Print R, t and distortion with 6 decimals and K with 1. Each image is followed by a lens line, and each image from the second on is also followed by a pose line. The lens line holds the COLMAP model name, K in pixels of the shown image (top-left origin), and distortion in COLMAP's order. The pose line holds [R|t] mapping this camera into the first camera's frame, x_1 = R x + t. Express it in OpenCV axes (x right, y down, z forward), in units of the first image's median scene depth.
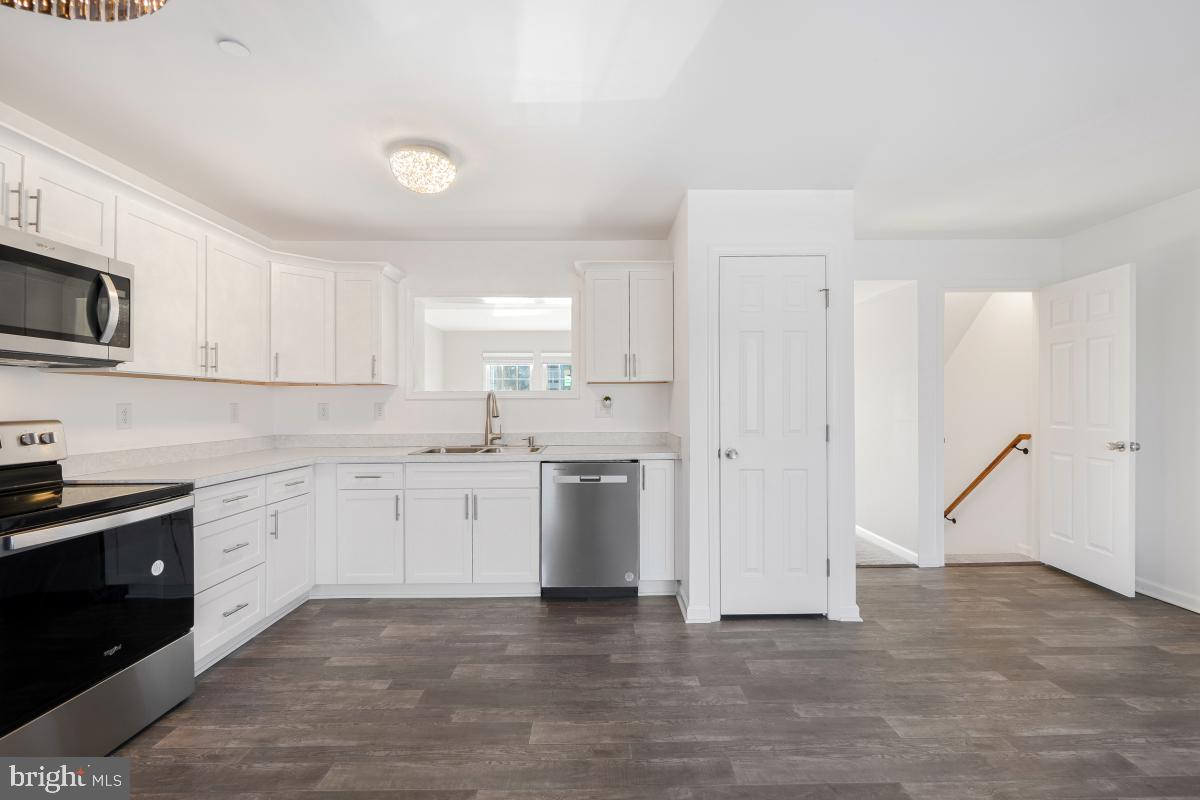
lens RADIAL K [[524.1, 0, 600.0], [0, 524.1, 400.0], [0, 0, 1]] dist [0.000604, 0.004498]
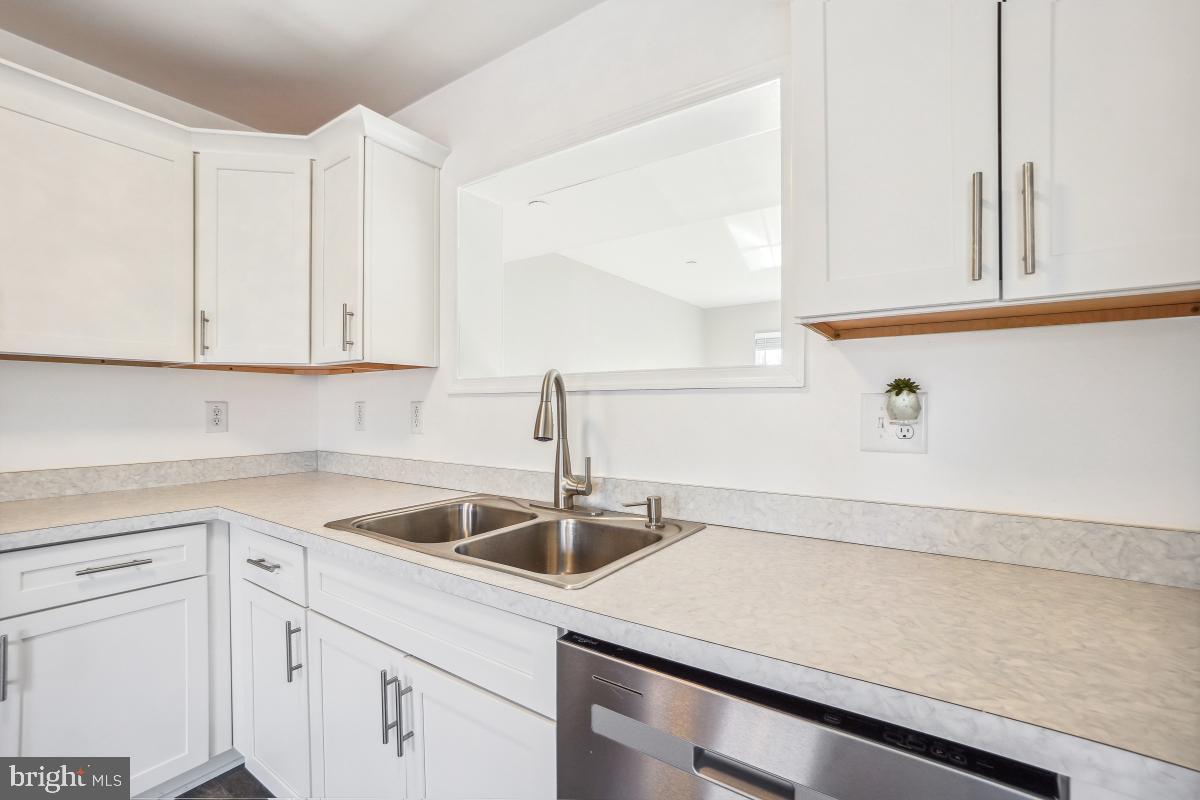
lens RADIAL K [[524.1, 0, 600.0], [0, 524.1, 400.0], [0, 0, 1]] dist [0.000604, 0.004498]
pose [[0.814712, 0.001459, -0.579864, 0.047944], [-0.002124, 0.999998, -0.000468, 0.005231], [0.579862, 0.001613, 0.814713, 0.733673]]
